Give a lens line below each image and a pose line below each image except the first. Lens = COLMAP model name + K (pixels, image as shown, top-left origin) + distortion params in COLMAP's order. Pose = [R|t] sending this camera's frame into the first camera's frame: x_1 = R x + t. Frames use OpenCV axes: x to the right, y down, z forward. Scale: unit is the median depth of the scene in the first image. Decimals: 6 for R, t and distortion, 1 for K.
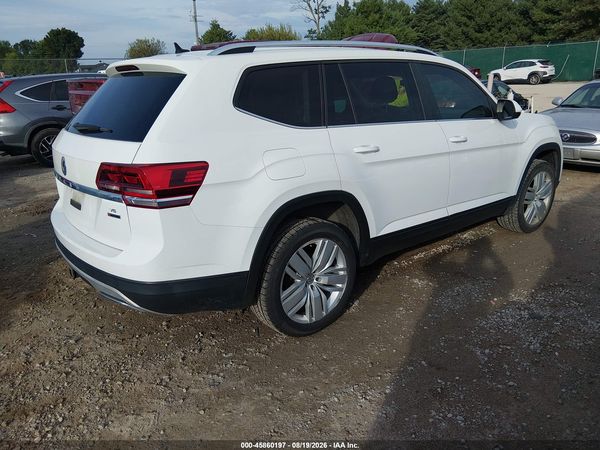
lens RADIAL K [[462.7, 0, 299.3], [0, 462.7, 221.7], [0, 0, 1]] dist [0.042954, -0.094012]
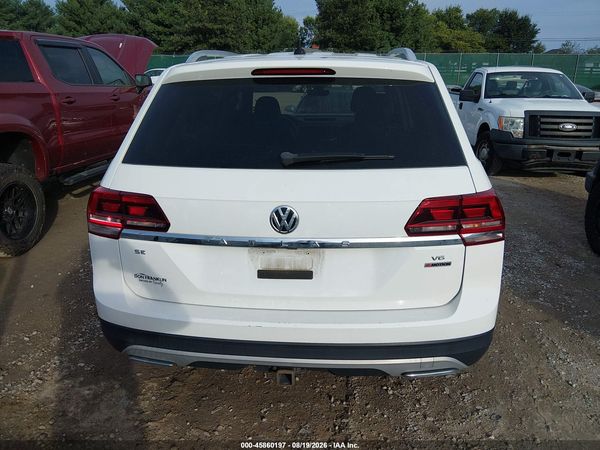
lens RADIAL K [[462.2, 0, 300.0], [0, 462.2, 225.0], [0, 0, 1]] dist [0.006311, -0.009827]
pose [[0.709783, -0.190994, 0.678034, -0.907138], [0.195614, 0.978125, 0.070752, -0.149389], [-0.676715, 0.082414, 0.731617, 0.499427]]
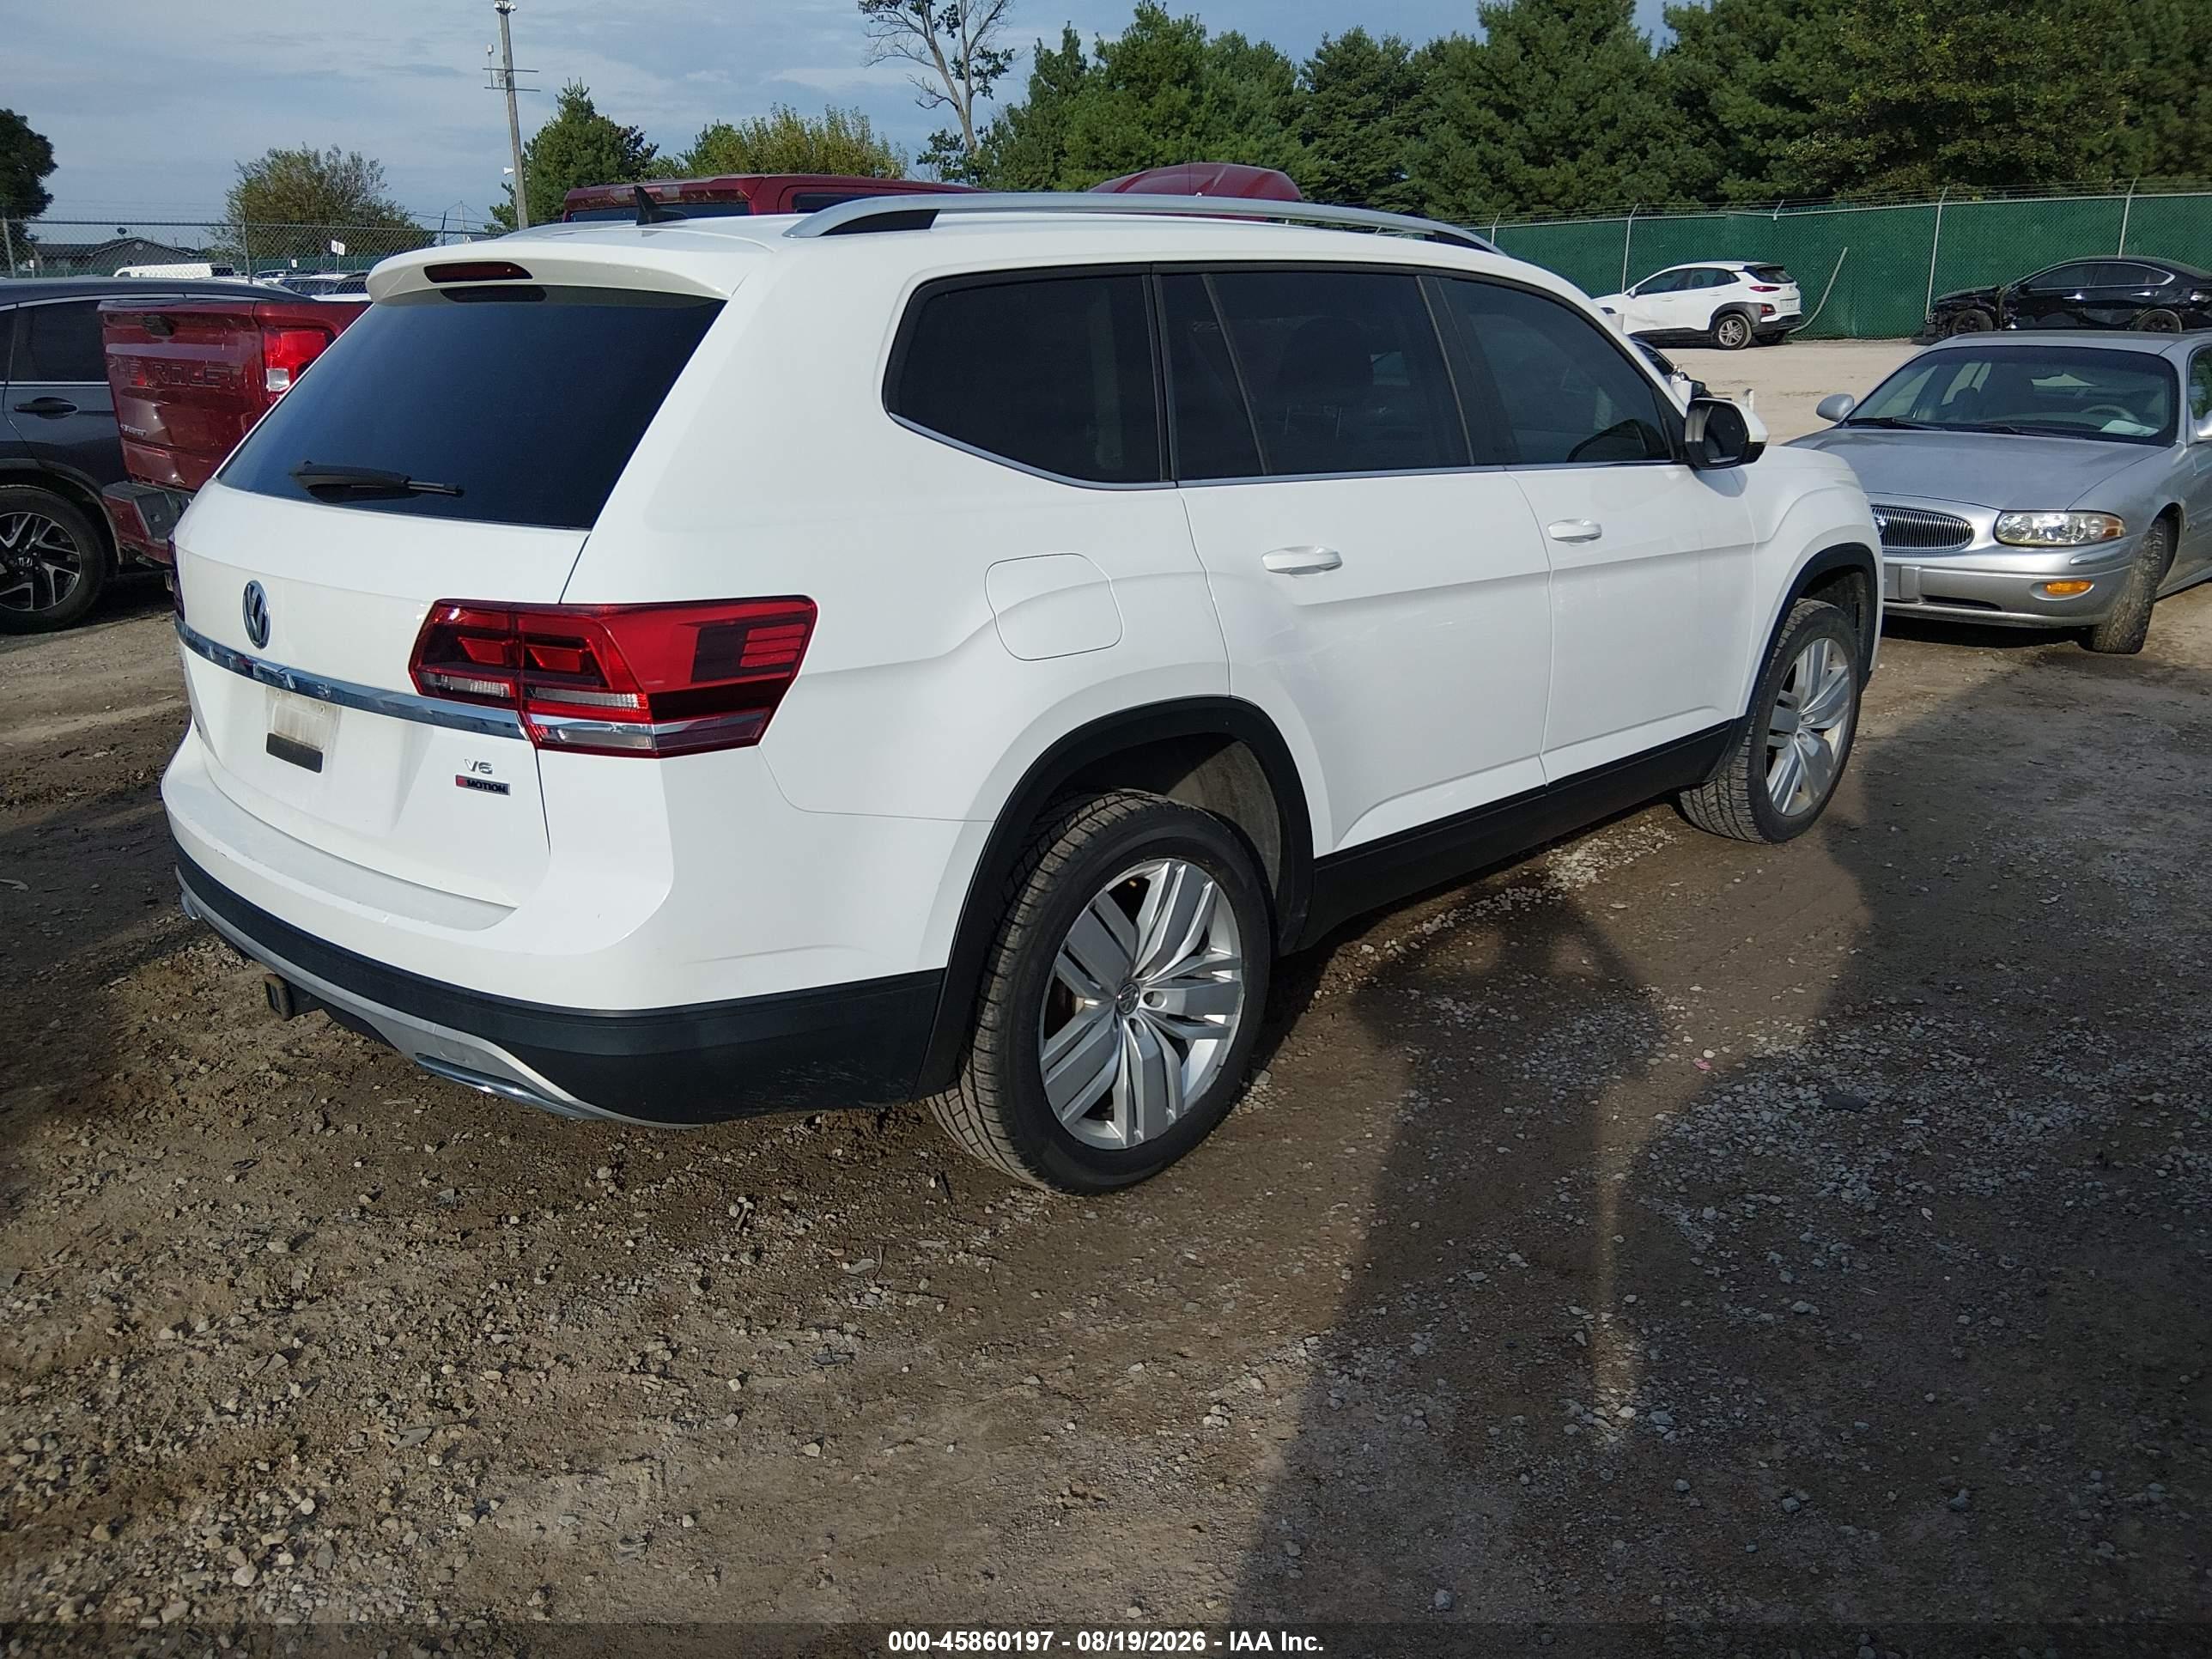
lens RADIAL K [[1694.8, 0, 1110.5], [0, 1694.8, 806.2], [0, 0, 1]] dist [0.046881, -0.085462]
pose [[0.992849, -0.013884, 0.118569, -0.117017], [0.015958, 0.999736, -0.016559, 0.020277], [-0.118308, 0.018333, 0.992808, -0.077432]]
